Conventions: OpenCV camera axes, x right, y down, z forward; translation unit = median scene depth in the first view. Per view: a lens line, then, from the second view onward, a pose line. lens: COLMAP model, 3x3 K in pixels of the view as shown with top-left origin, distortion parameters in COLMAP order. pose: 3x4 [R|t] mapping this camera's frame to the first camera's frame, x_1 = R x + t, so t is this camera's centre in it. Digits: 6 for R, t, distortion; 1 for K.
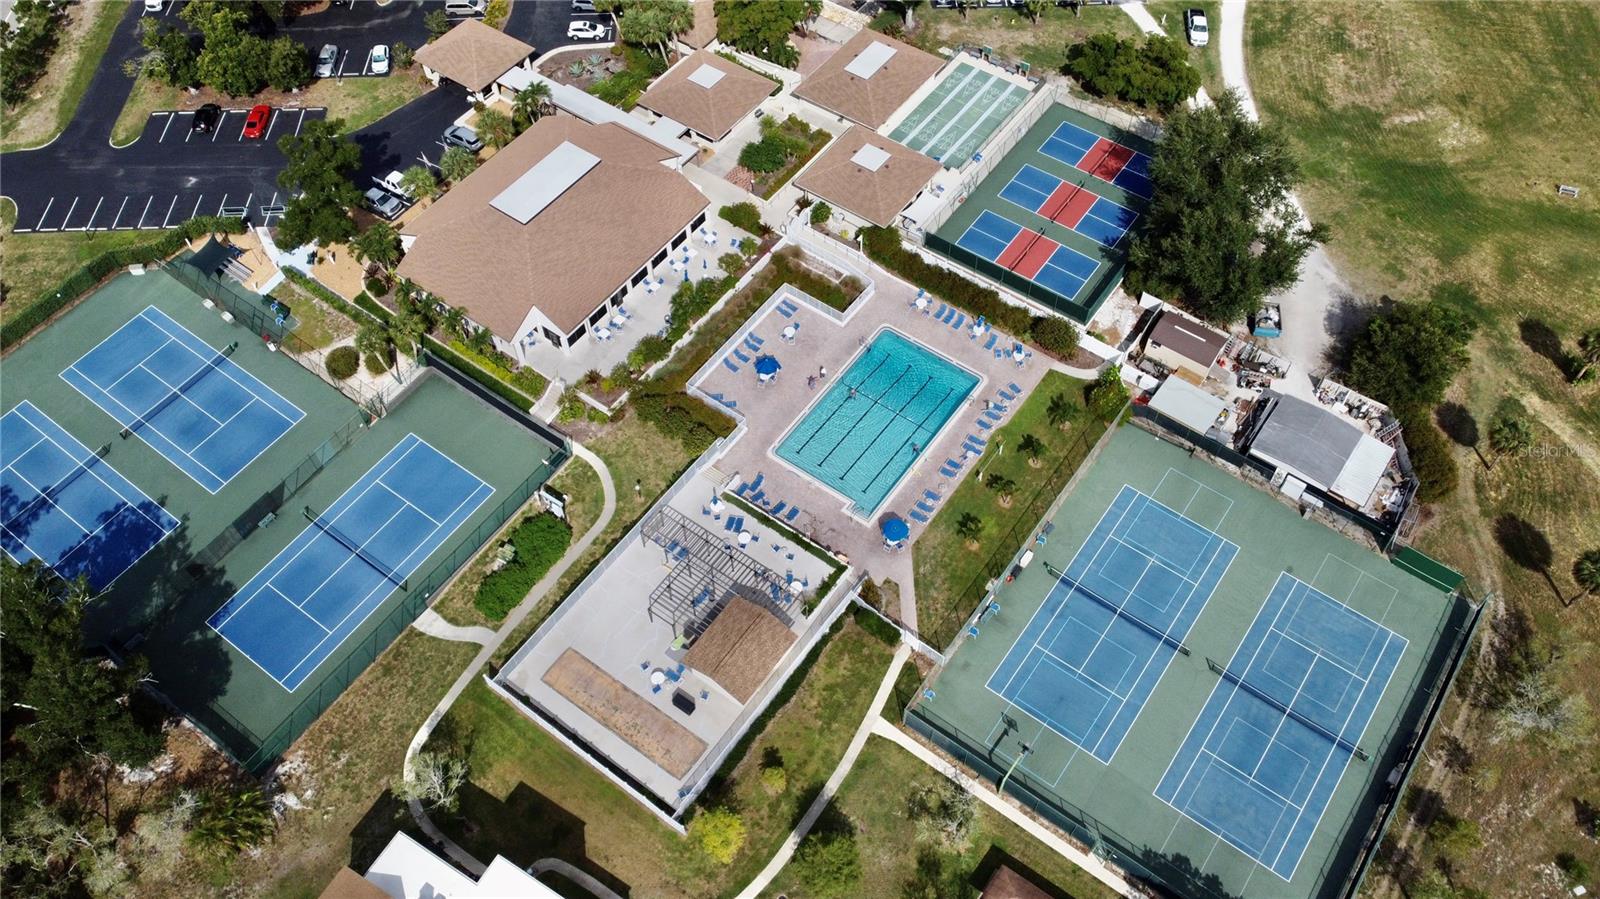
lens RADIAL K [[1191.9, 0, 800.0], [0, 1191.9, 449.5], [0, 0, 1]] dist [-0.020911, -0.001227]
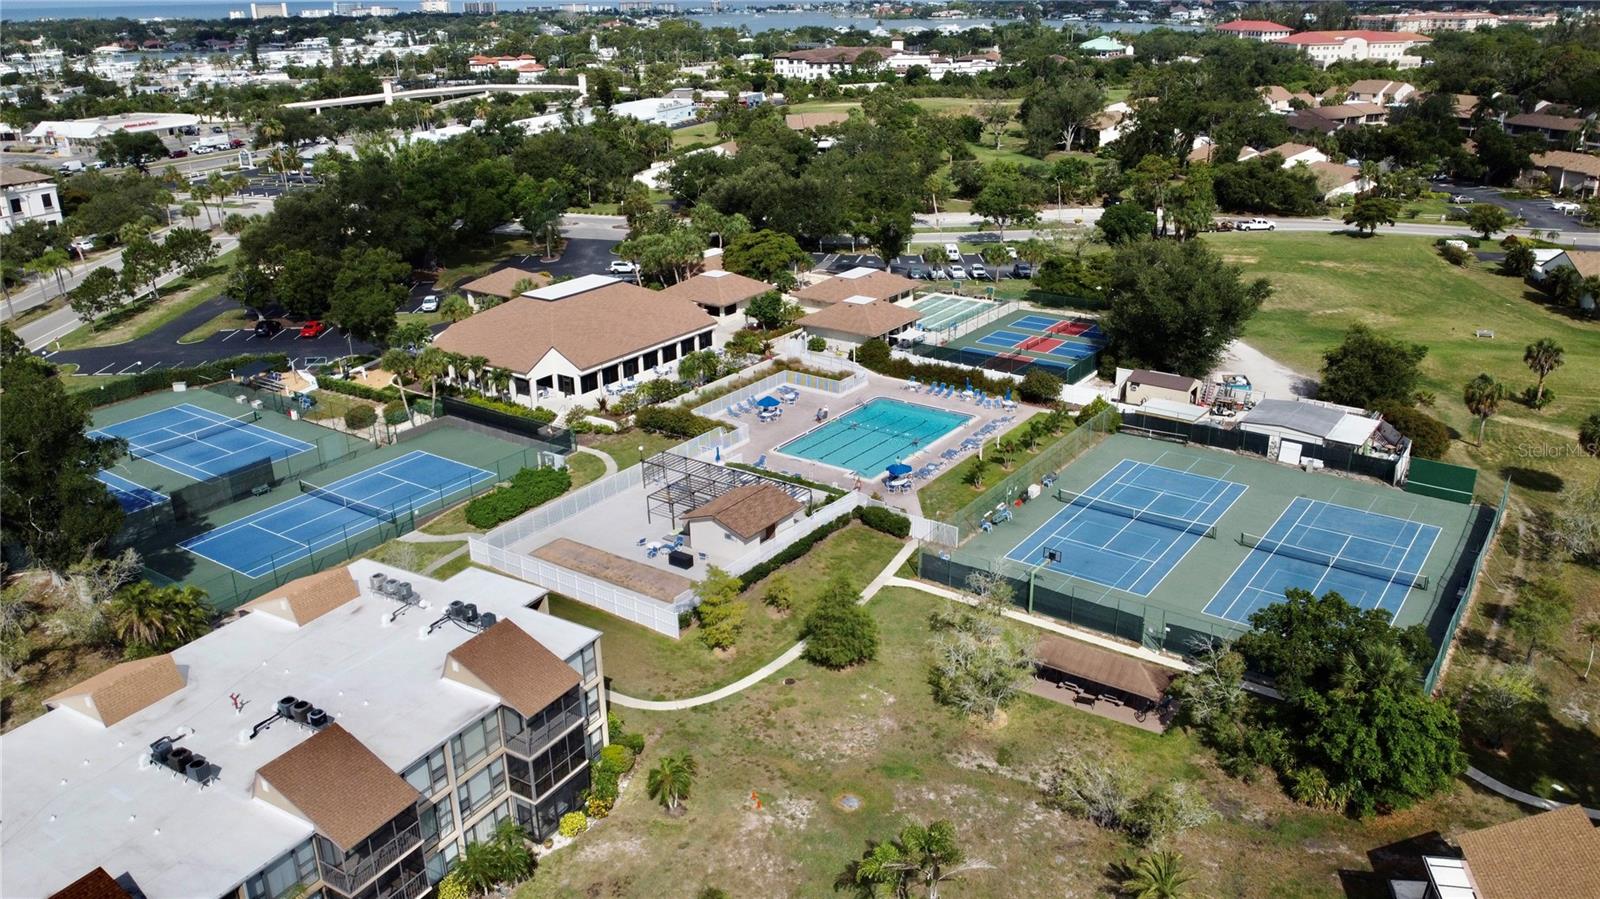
lens RADIAL K [[1191.9, 0, 800.0], [0, 1191.9, 449.5], [0, 0, 1]] dist [-0.020911, -0.001227]
pose [[0.999914, -0.005377, 0.011943, -0.013506], [0.011113, 0.830909, -0.556297, 0.573826], [-0.006932, 0.556382, 0.830898, 0.157132]]
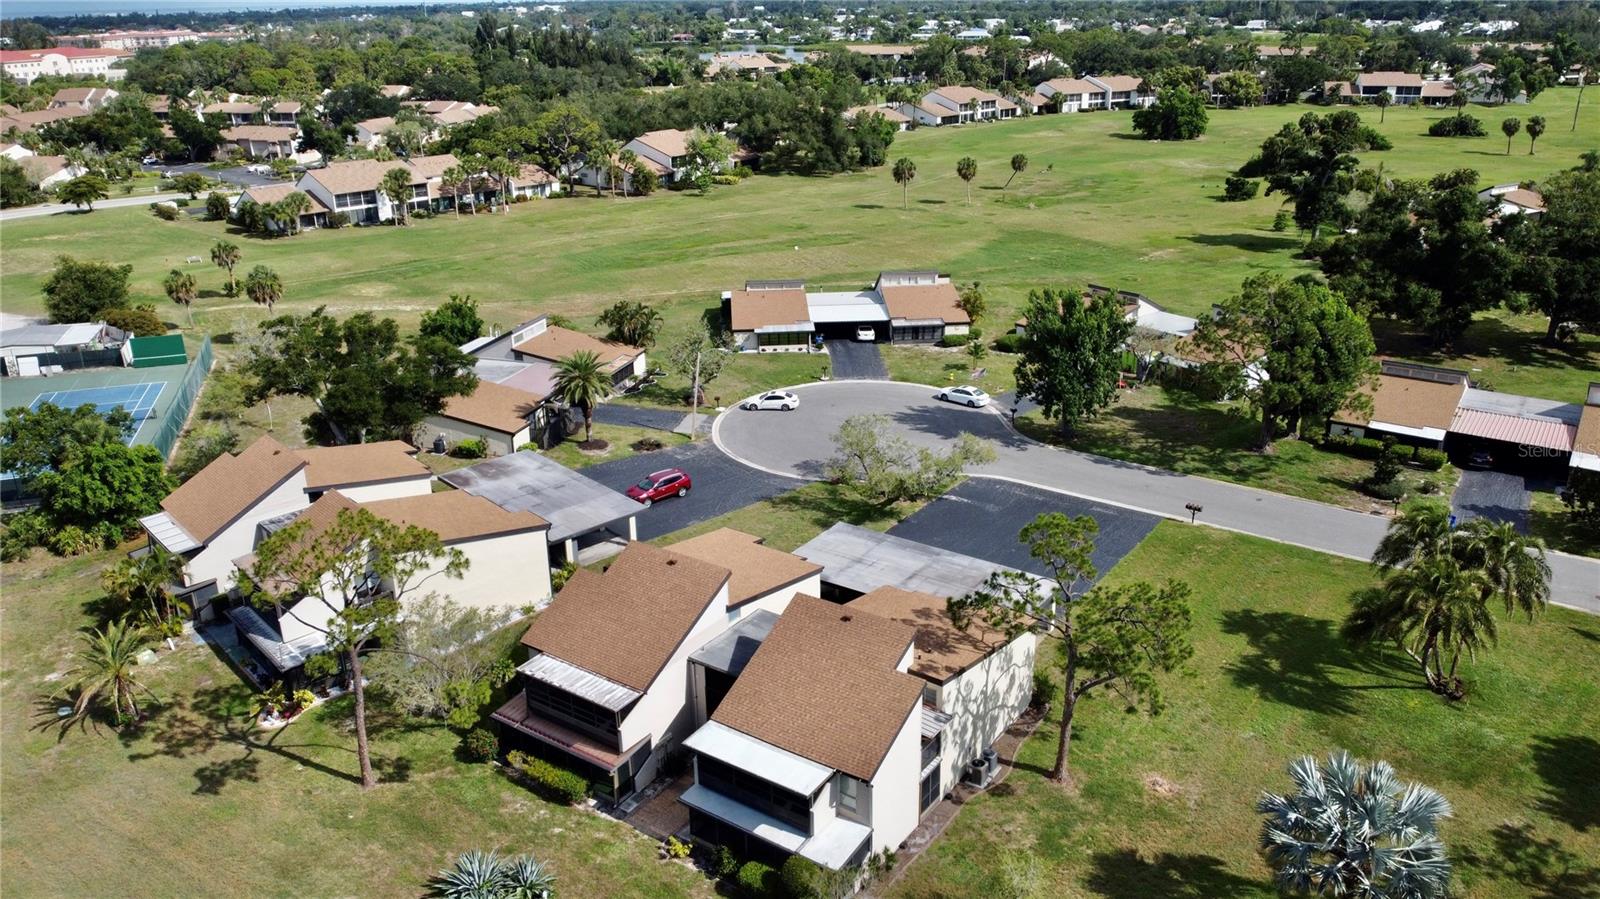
lens RADIAL K [[1191.9, 0, 800.0], [0, 1191.9, 449.5], [0, 0, 1]] dist [-0.020911, -0.001227]
pose [[0.574519, -0.282861, 0.768061, -0.049876], [0.671507, 0.699424, -0.244712, 0.840803], [-0.467981, 0.656350, 0.591776, 0.035692]]
